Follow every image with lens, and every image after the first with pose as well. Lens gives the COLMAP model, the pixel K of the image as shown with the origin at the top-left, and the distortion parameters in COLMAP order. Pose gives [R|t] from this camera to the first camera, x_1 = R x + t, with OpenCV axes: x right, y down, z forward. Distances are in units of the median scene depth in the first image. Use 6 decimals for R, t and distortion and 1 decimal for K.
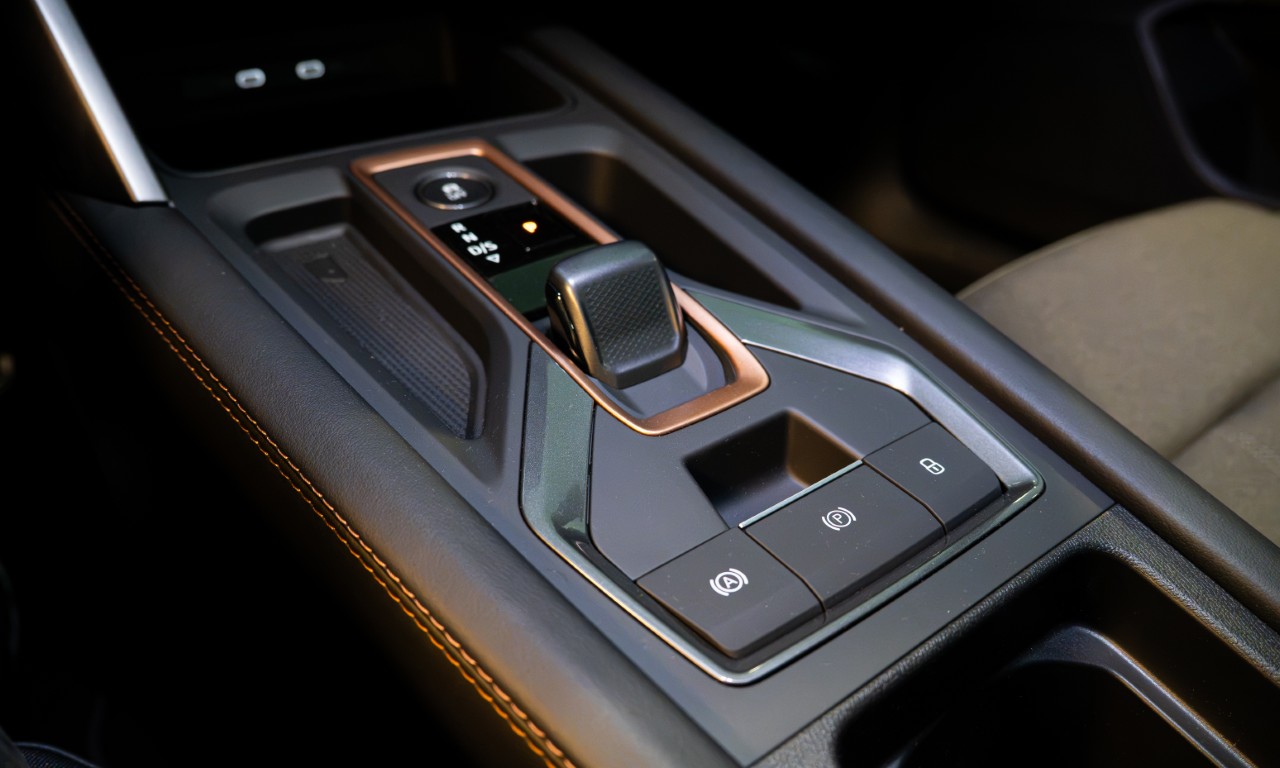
lens RADIAL K [[1032.2, 0, 644.4], [0, 1032.2, 378.4], [0, 0, 1]] dist [-0.136305, -0.001351]
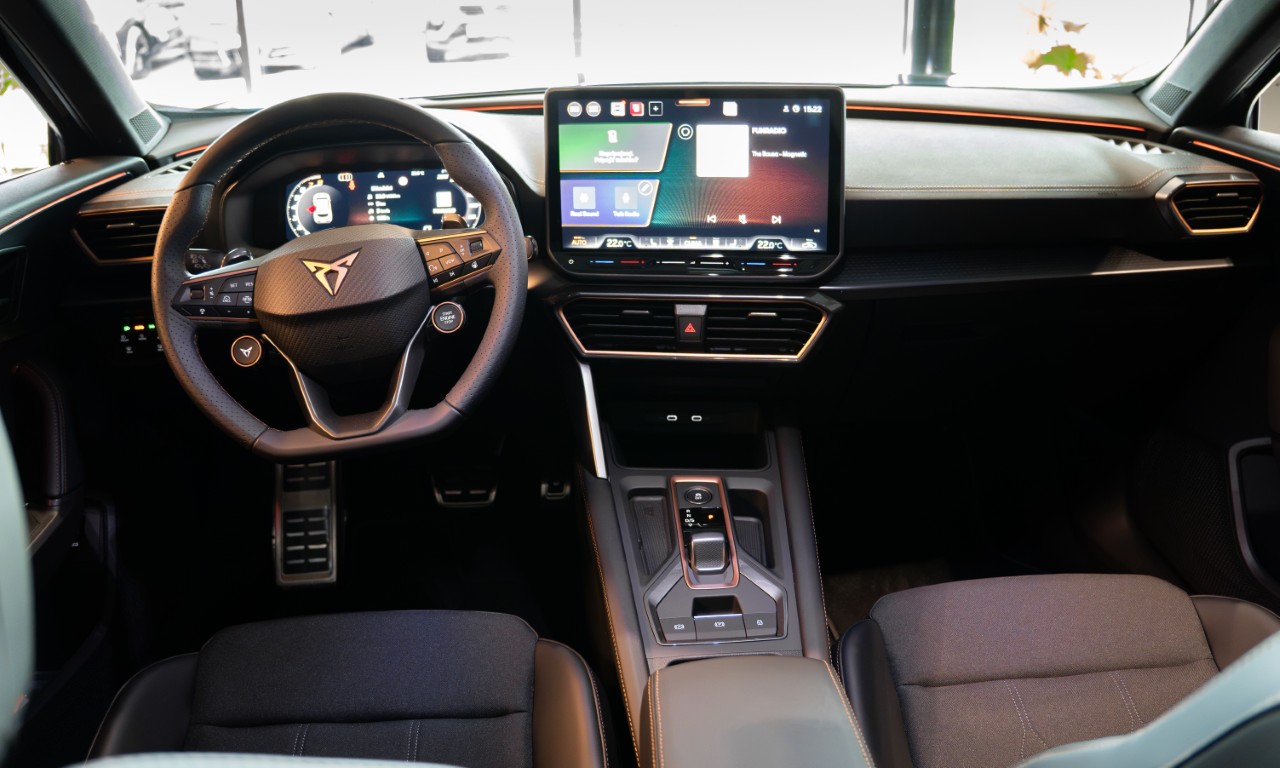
lens RADIAL K [[1032.2, 0, 634.0], [0, 1032.2, 387.2], [0, 0, 1]] dist [-0.136305, -0.001351]
pose [[0.819969, 0.200319, -0.536212, 1.351973], [-0.272189, 0.960531, -0.057390, -0.299312], [0.503552, 0.193009, 0.842130, -1.868104]]
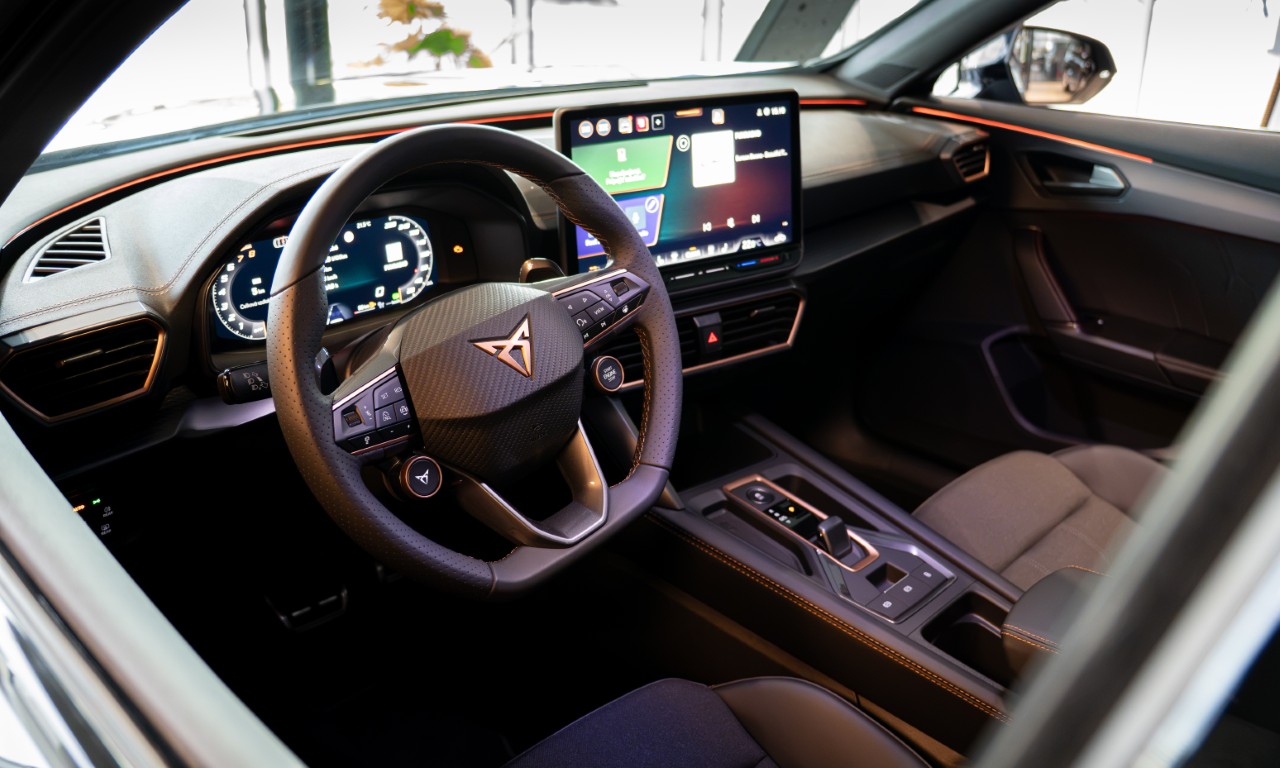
lens RADIAL K [[1023.2, 0, 635.7], [0, 1023.2, 376.8], [0, 0, 1]] dist [-0.089697, 0.000212]
pose [[0.994224, -0.040948, 0.099203, -0.936242], [0.055019, 0.988114, -0.143543, -0.132476], [-0.092146, 0.148172, 0.984659, -2.234606]]
